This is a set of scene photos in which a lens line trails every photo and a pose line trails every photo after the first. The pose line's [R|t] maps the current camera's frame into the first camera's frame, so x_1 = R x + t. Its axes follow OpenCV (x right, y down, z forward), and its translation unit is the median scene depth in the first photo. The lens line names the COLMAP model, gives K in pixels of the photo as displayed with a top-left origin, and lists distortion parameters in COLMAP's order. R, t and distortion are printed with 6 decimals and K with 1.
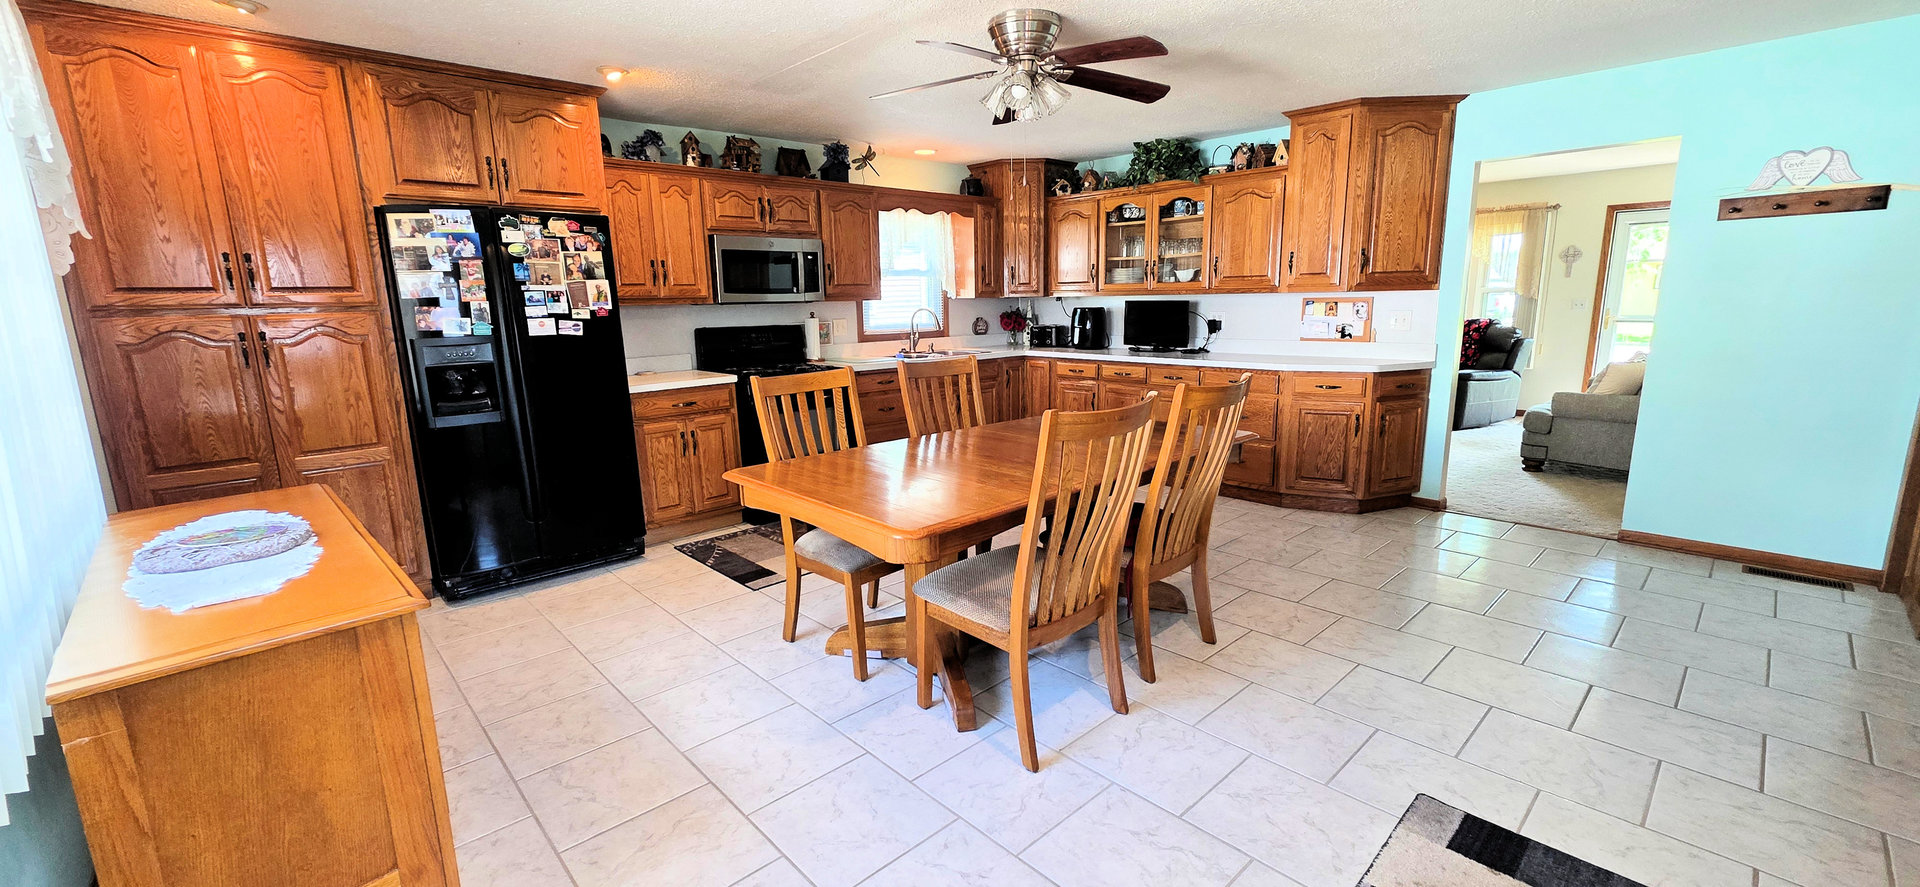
lens RADIAL K [[759.7, 0, 954.0], [0, 759.7, 439.8], [0, 0, 1]] dist [0.000147, 0.000080]
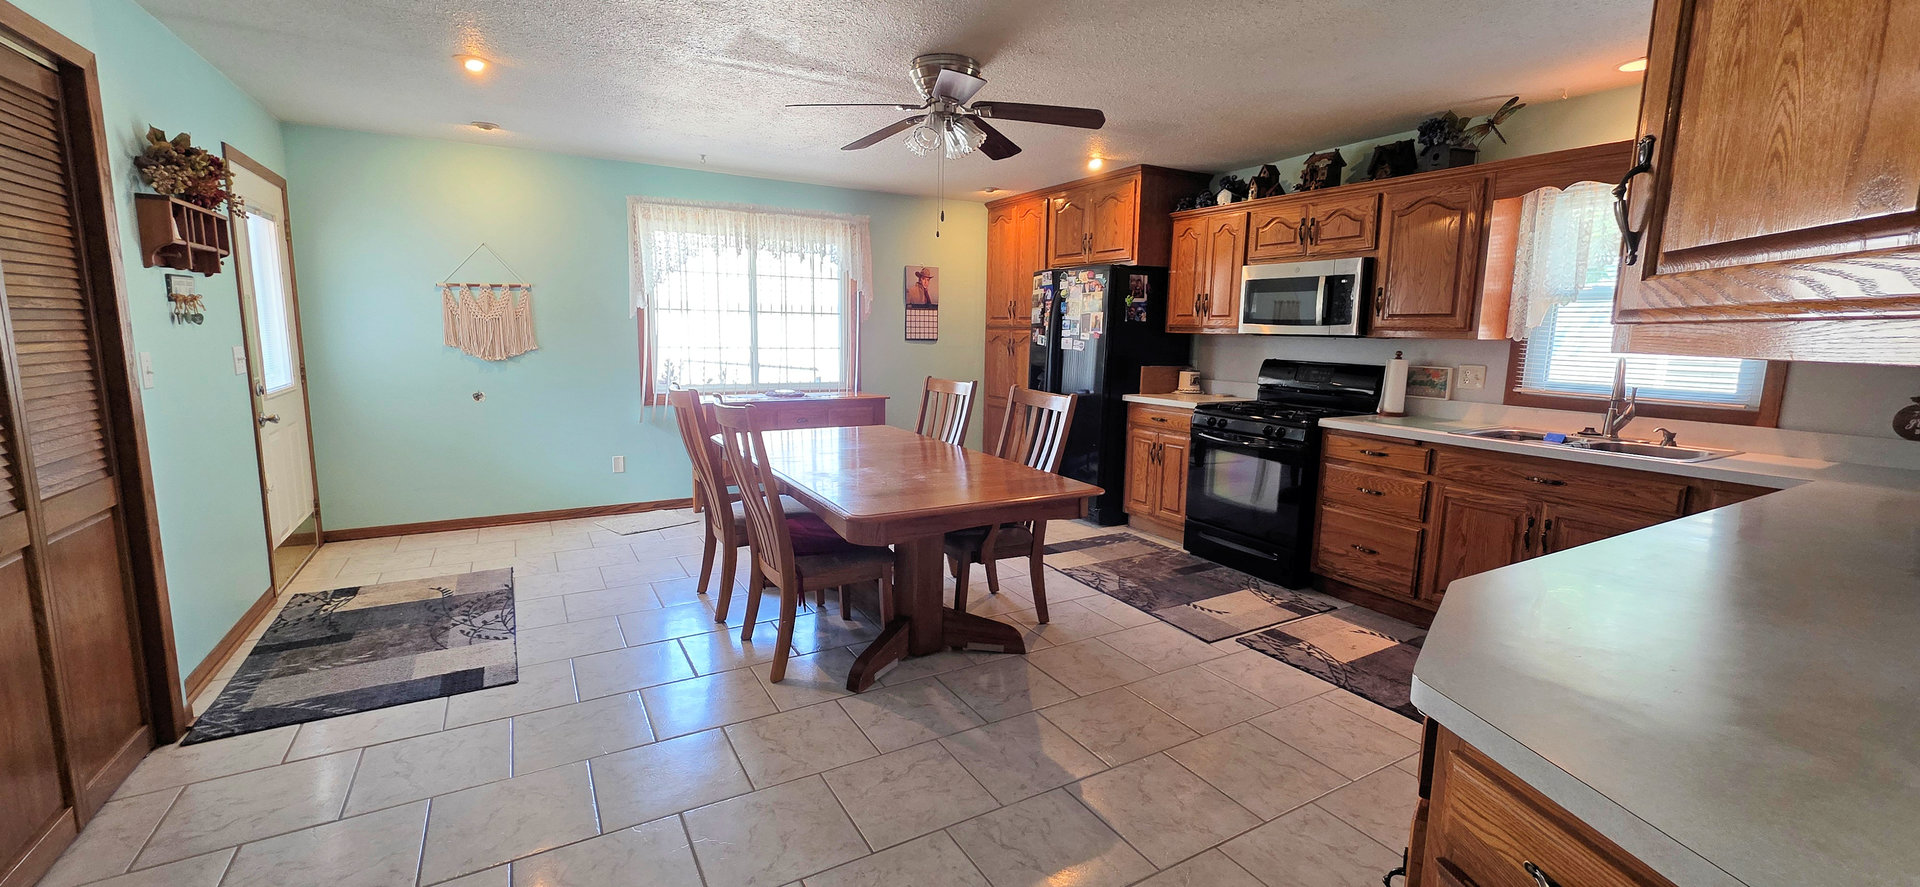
lens RADIAL K [[759.7, 0, 954.0], [0, 759.7, 439.8], [0, 0, 1]] dist [0.000147, 0.000080]
pose [[-0.229713, 0.157565, -0.960419, 0.855843], [-0.192356, 0.959993, 0.203502, -0.198706], [0.954060, 0.231489, -0.190214, 0.969412]]
